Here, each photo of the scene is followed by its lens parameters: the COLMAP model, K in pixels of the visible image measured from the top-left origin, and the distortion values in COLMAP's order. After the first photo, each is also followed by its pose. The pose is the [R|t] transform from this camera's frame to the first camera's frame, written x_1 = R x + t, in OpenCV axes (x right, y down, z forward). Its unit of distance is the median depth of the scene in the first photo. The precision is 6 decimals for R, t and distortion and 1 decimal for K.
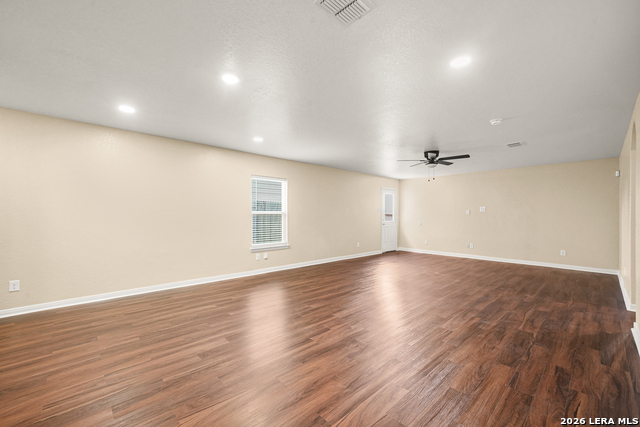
lens RADIAL K [[266.7, 0, 320.0], [0, 266.7, 215.0], [0, 0, 1]] dist [0.002714, 0.000173]
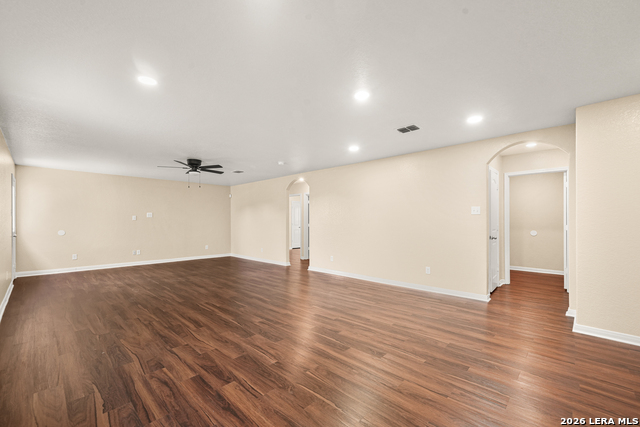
lens RADIAL K [[270.7, 0, 320.4], [0, 270.7, 220.8], [0, 0, 1]] dist [0.000532, -0.000011]
pose [[-0.053064, -0.000920, 0.998591, -0.583577], [-0.001756, 0.999998, 0.000828, -0.001067], [-0.998590, -0.001710, -0.053066, 0.506824]]
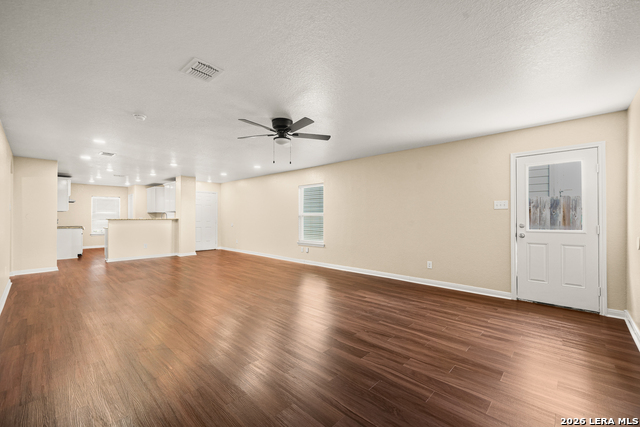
lens RADIAL K [[266.7, 0, 320.0], [0, 266.7, 215.0], [0, 0, 1]] dist [0.002714, 0.000173]
pose [[0.056134, -0.011310, -0.998359, 0.970090], [-0.001276, 0.999934, -0.011400, 0.007357], [0.998422, 0.001914, 0.056116, 0.935664]]
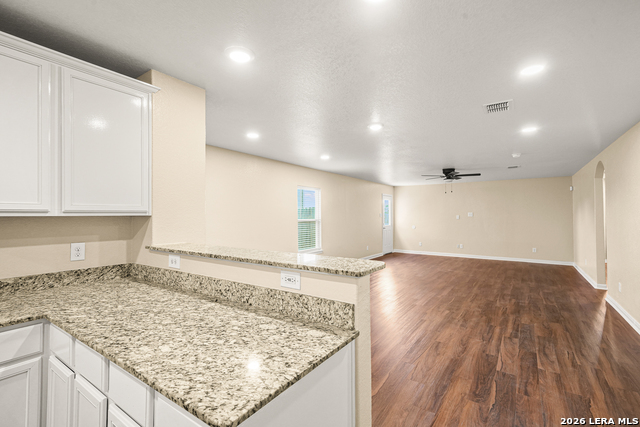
lens RADIAL K [[294.3, 0, 320.6], [0, 294.3, 210.2], [0, 0, 1]] dist [0.009792, -0.000209]
pose [[0.978263, -0.000914, 0.207366, -0.375799], [0.004437, 0.999854, -0.016525, -0.028026], [-0.207320, 0.017086, 0.978124, -0.158402]]
